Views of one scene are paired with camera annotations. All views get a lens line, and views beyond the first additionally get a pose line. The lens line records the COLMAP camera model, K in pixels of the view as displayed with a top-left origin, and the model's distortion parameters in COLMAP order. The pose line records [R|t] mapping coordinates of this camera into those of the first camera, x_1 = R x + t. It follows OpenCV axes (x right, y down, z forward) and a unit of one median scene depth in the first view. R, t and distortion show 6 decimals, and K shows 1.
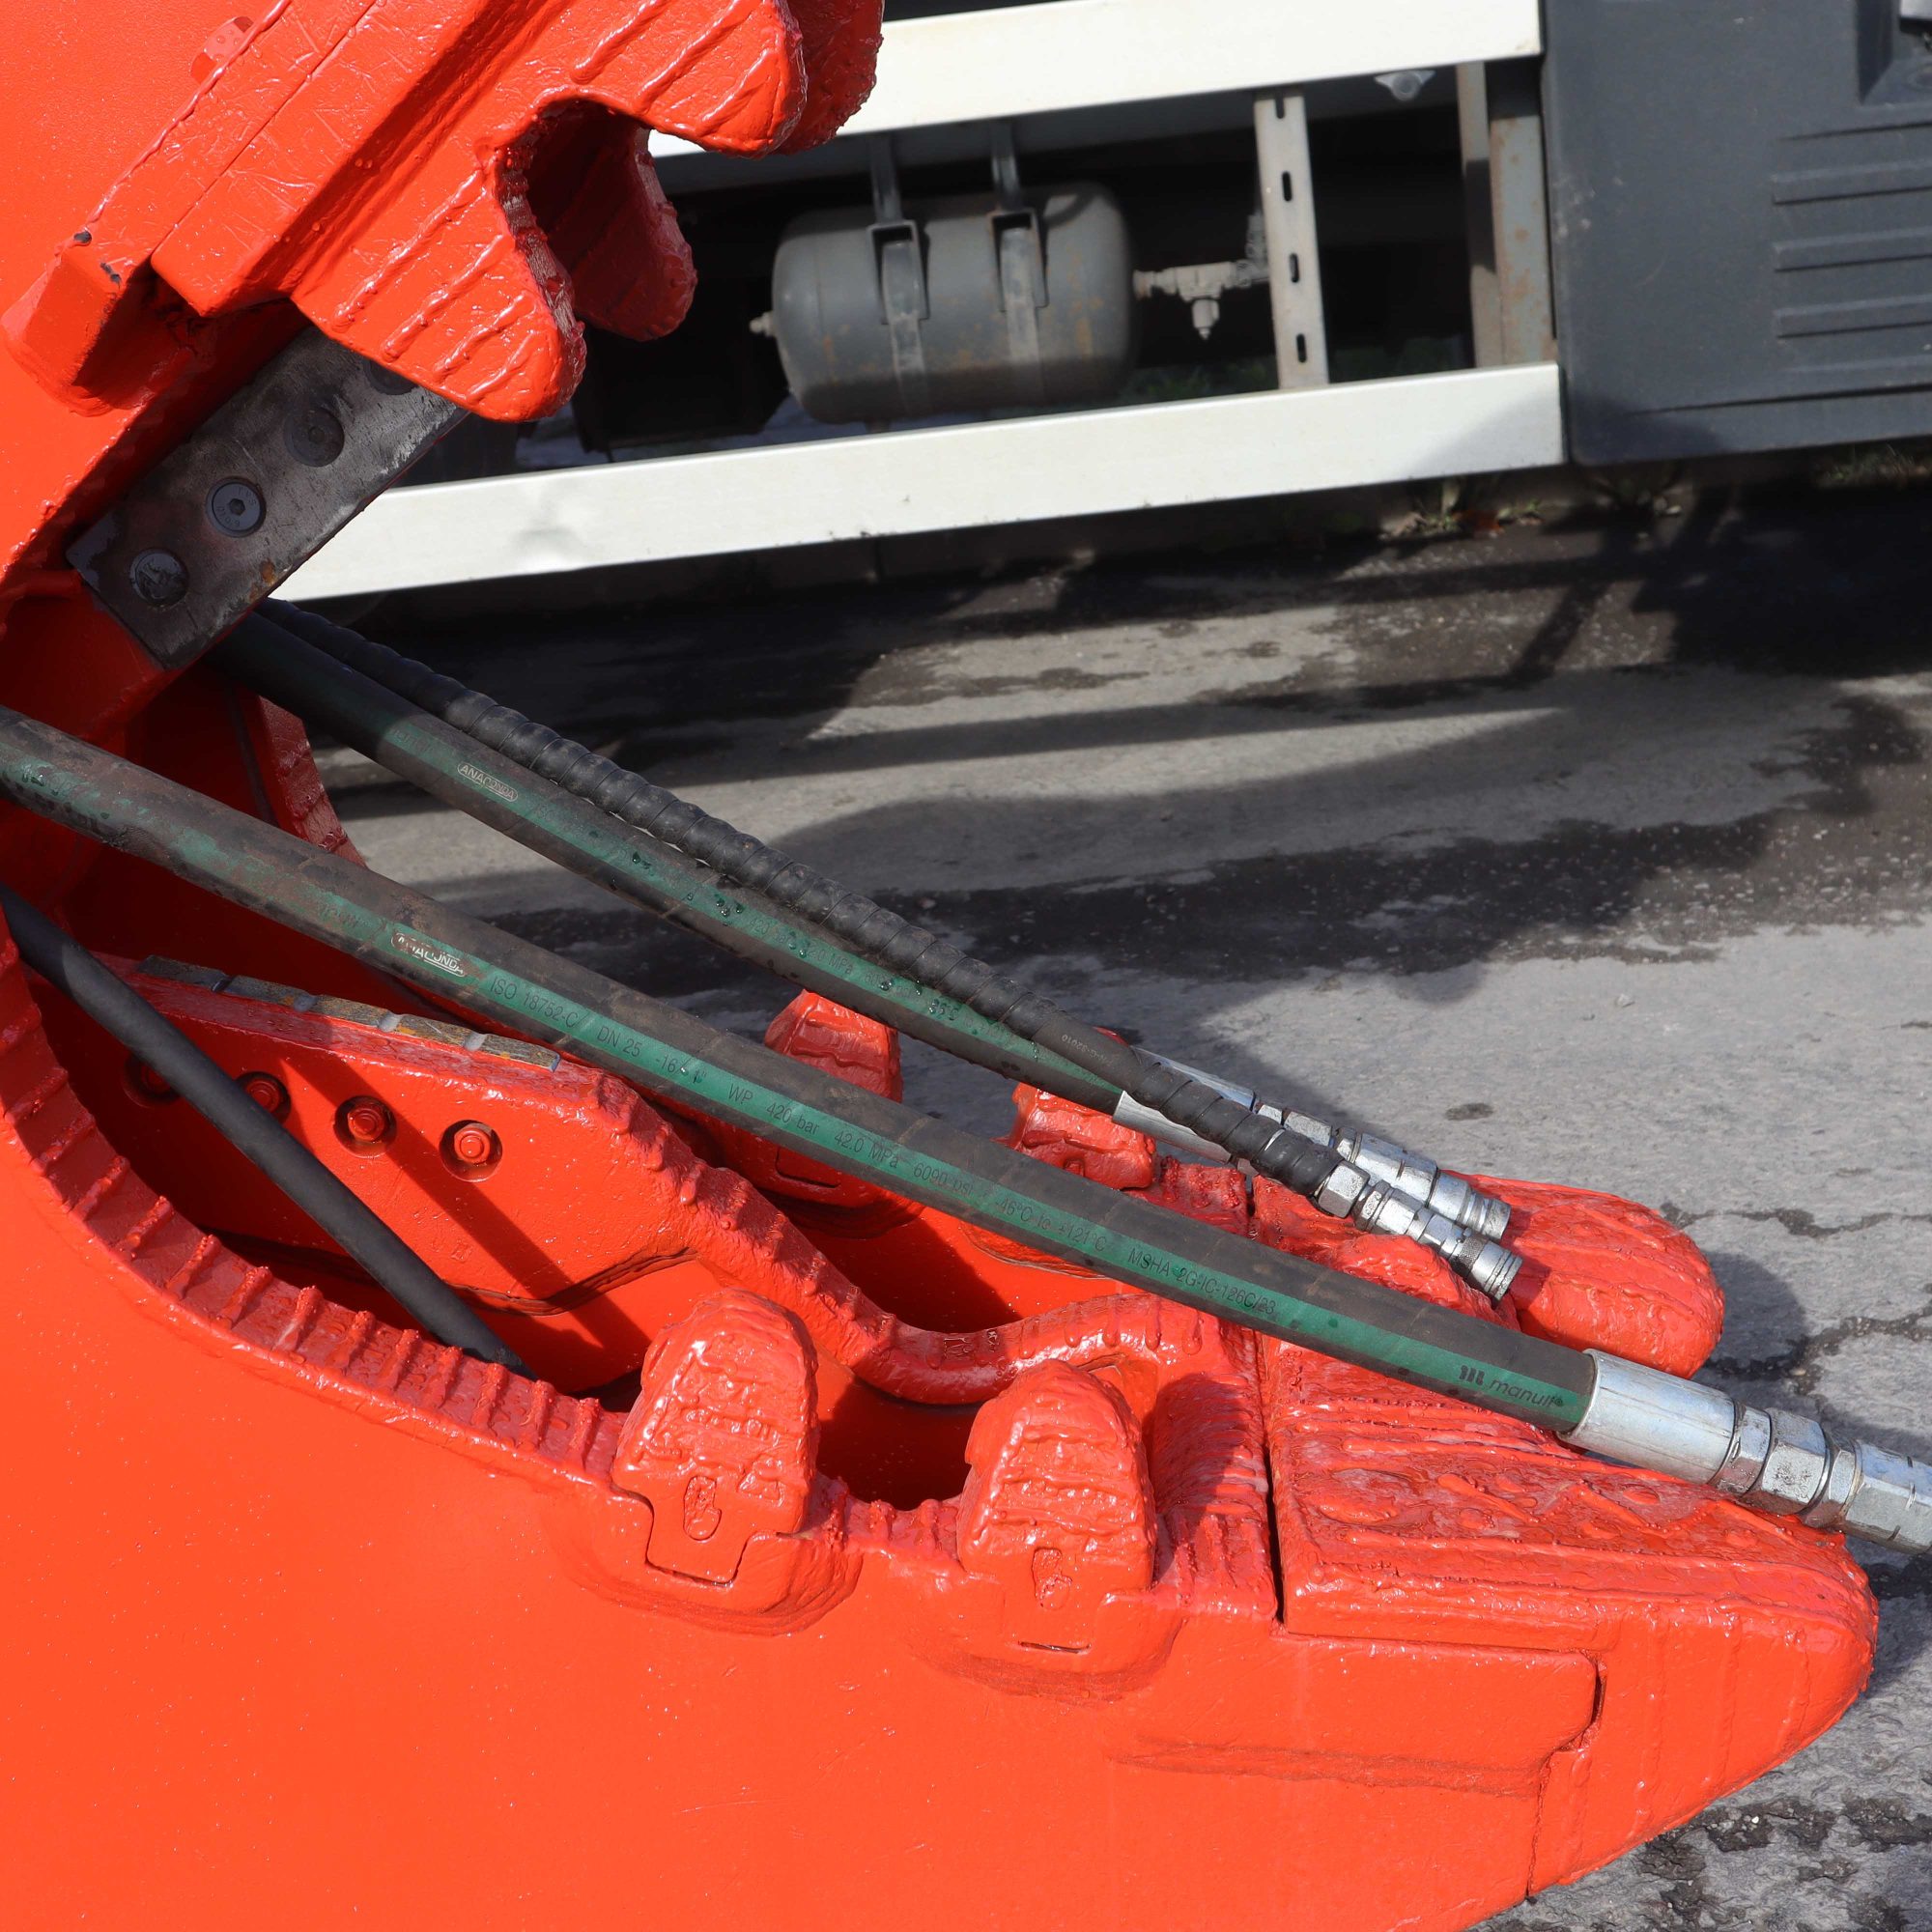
lens RADIAL K [[3165.4, 0, 966.0], [0, 3165.4, 966.0], [0, 0, 1]] dist [-0.026218, 0.133156]
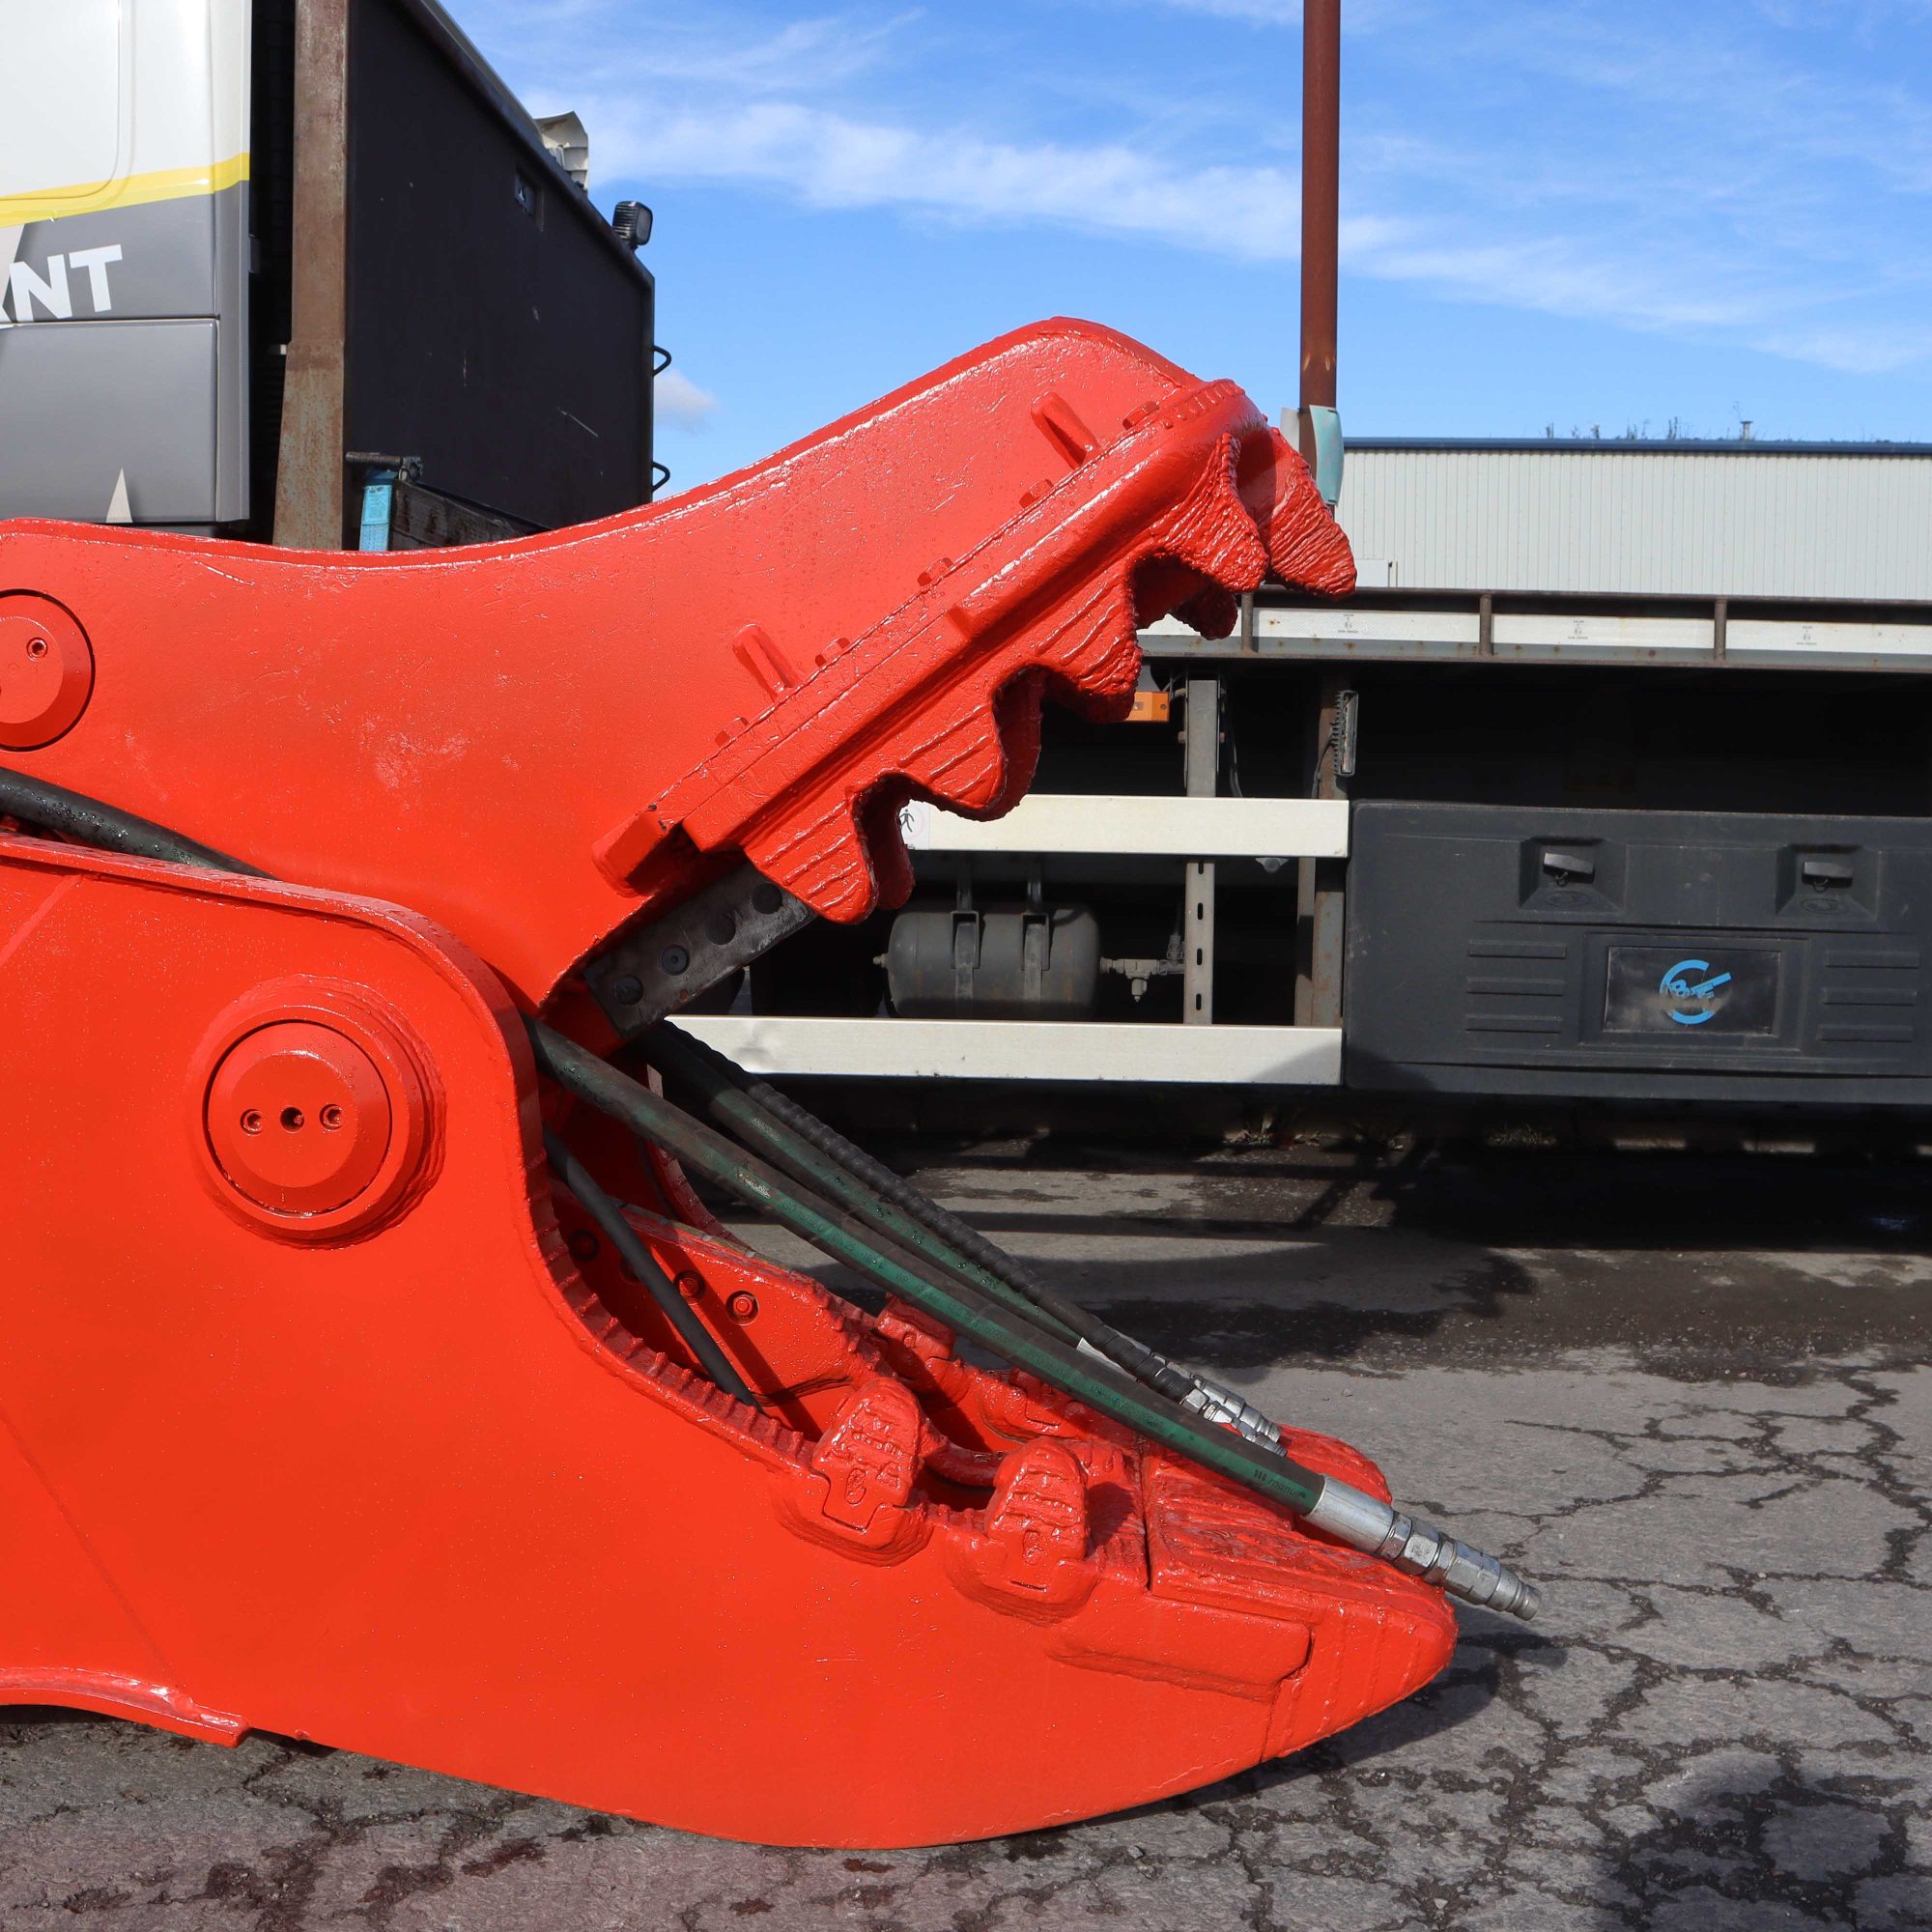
lens RADIAL K [[2059.7, 0, 981.2], [0, 2059.7, 971.9], [0, 0, 1]] dist [-0.116213, 0.092289]
pose [[0.991612, 0.129080, 0.006619, -0.044476], [-0.124507, 0.967718, -0.219134, 0.103198], [-0.034691, 0.216472, 0.975672, -0.214895]]
